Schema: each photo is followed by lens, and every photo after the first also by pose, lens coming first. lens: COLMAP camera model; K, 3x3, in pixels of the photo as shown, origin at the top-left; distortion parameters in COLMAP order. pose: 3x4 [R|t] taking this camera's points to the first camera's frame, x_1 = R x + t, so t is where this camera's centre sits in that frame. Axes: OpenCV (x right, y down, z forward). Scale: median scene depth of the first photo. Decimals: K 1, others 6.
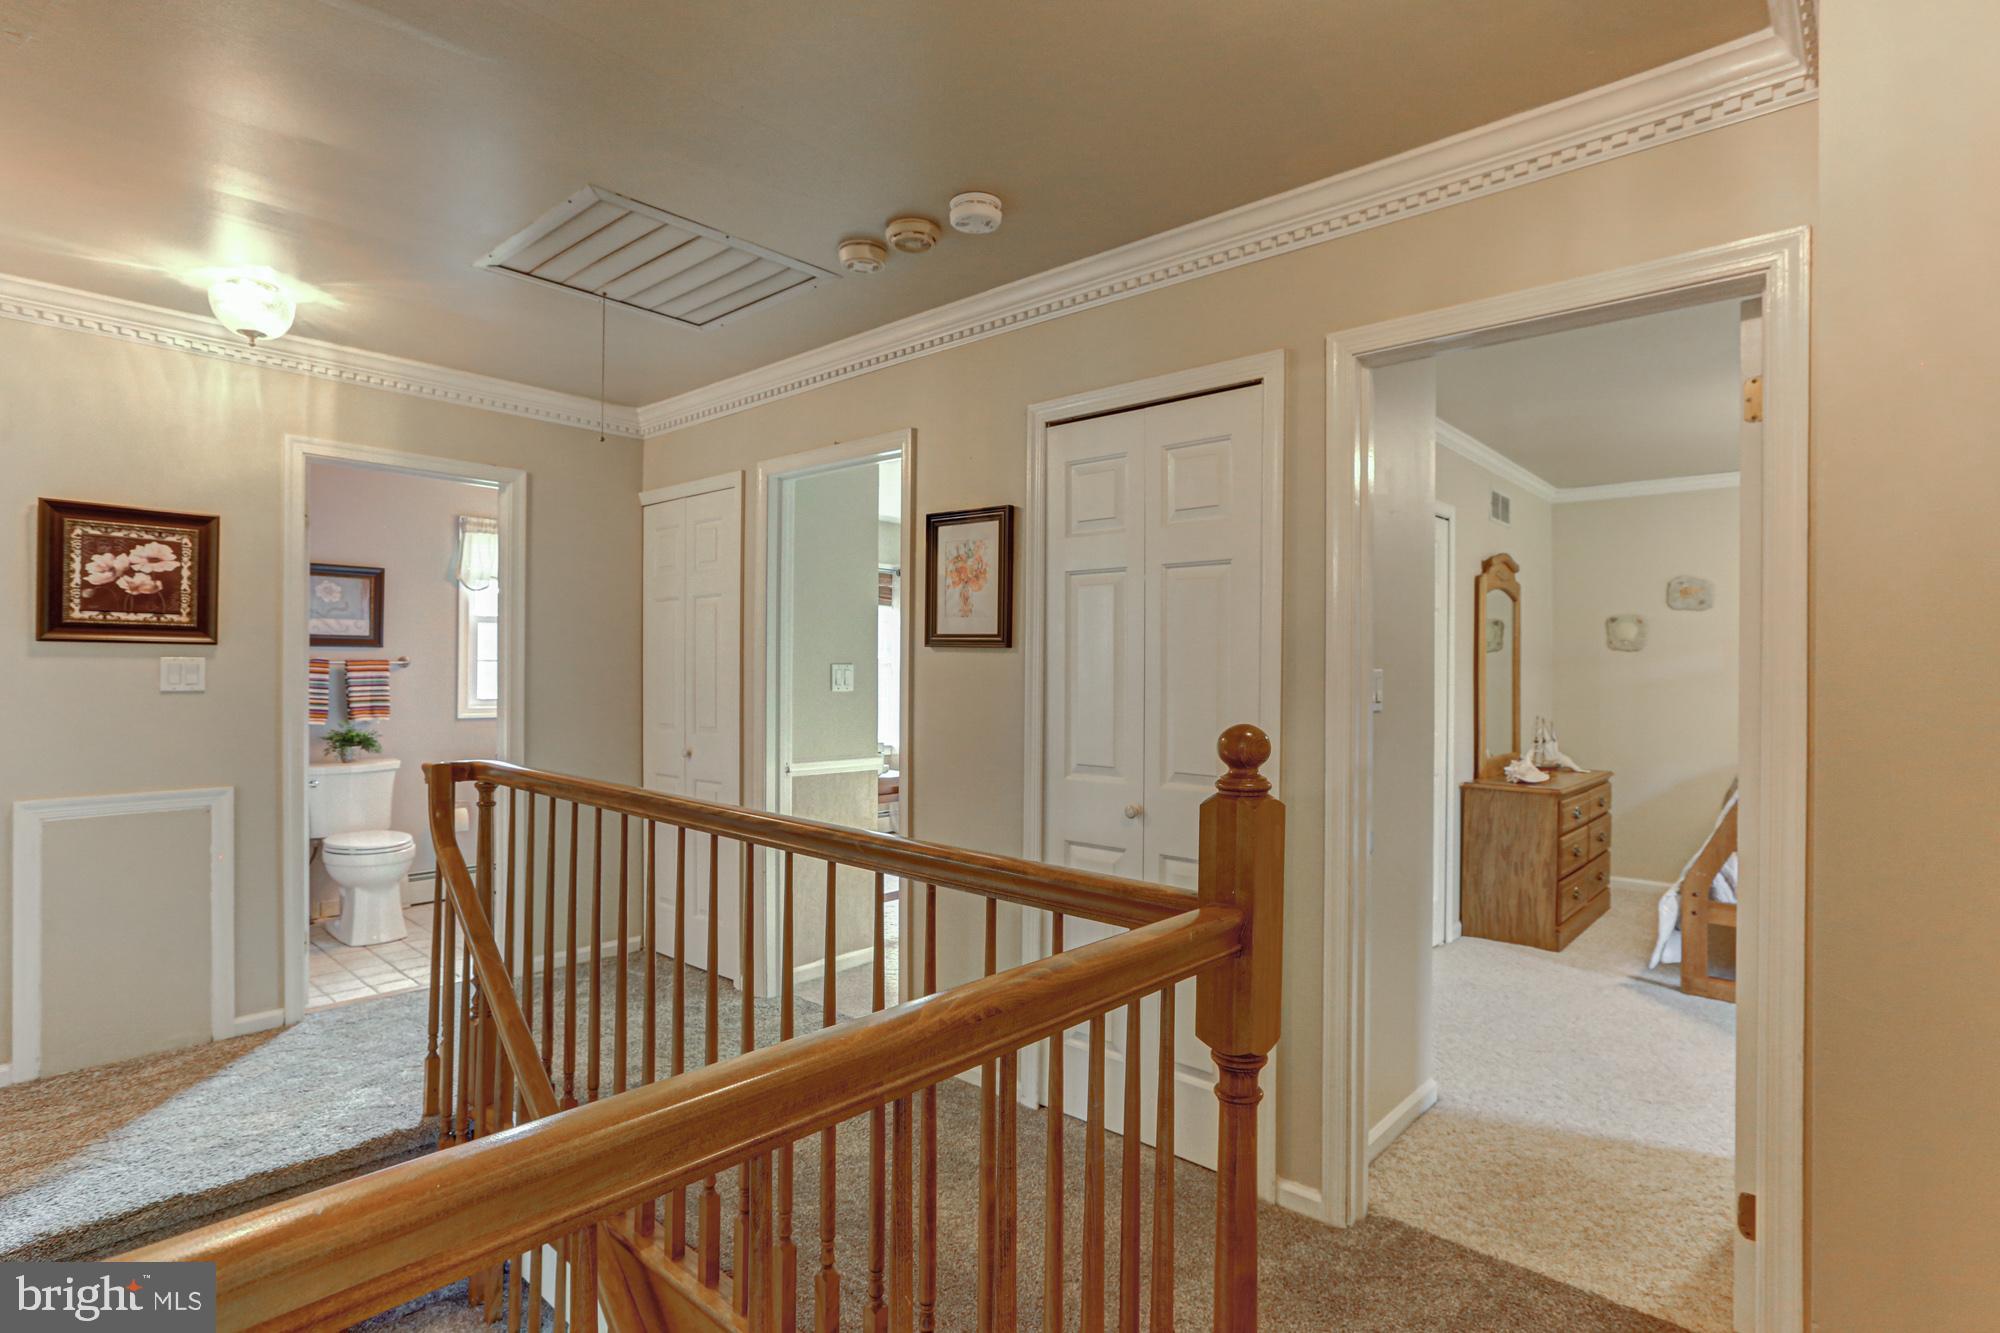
lens RADIAL K [[984.7, 0, 1000.0], [0, 984.7, 666.5], [0, 0, 1]] dist [-0.021846, 0.000237]
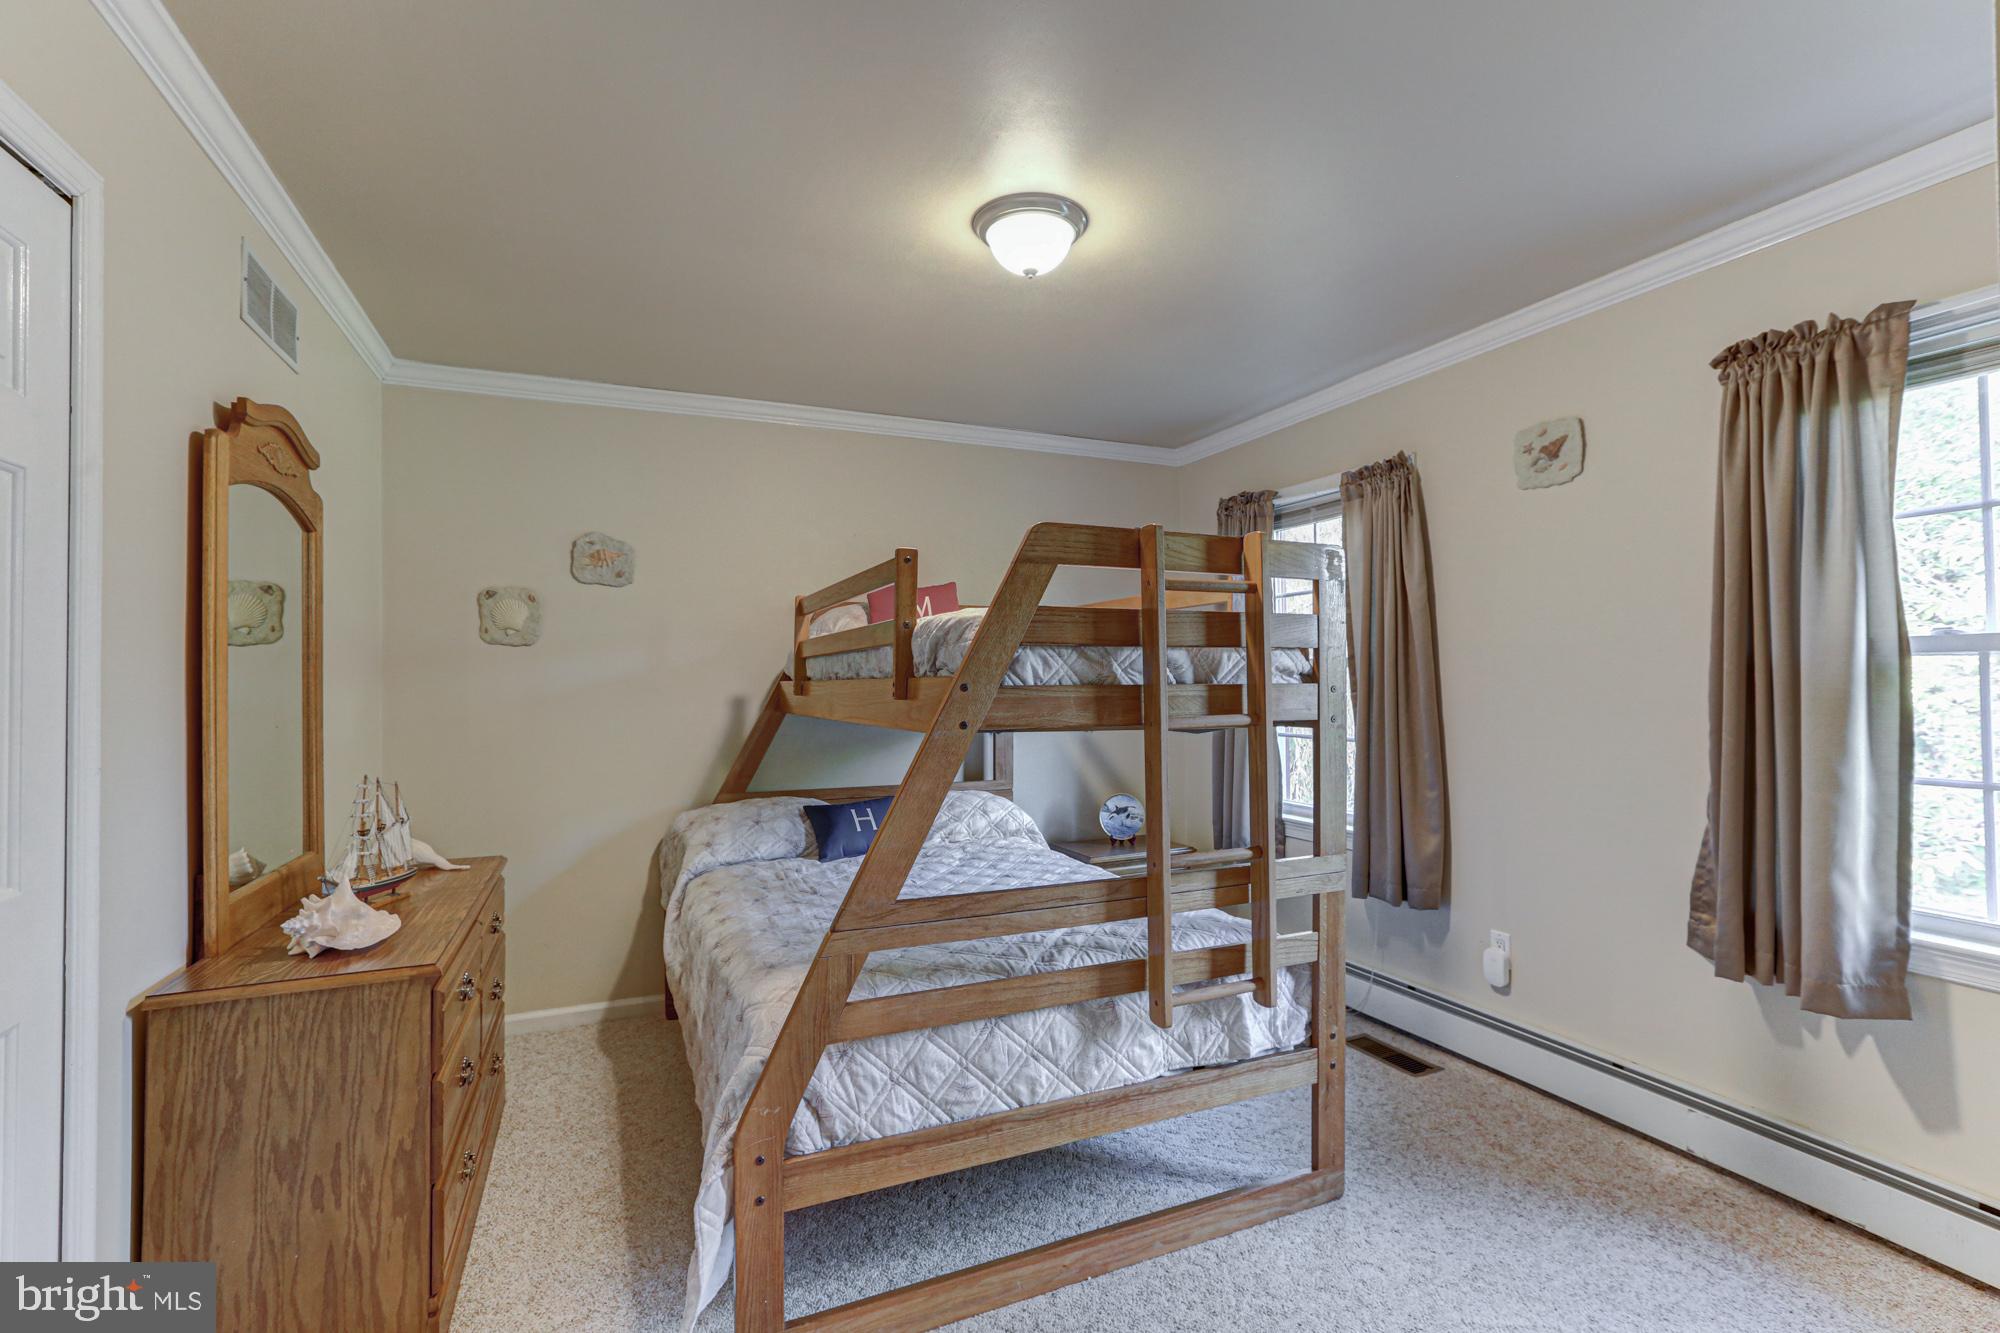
lens RADIAL K [[904.8, 0, 1000.0], [0, 904.8, 666.5], [0, 0, 1]] dist [-0.035676, 0.022704]
pose [[0.415225, 0.001921, 0.909717, 0.274956], [0.010800, 0.999917, -0.007040, 0.005035], [-0.909655, 0.012748, 0.415169, 0.522865]]
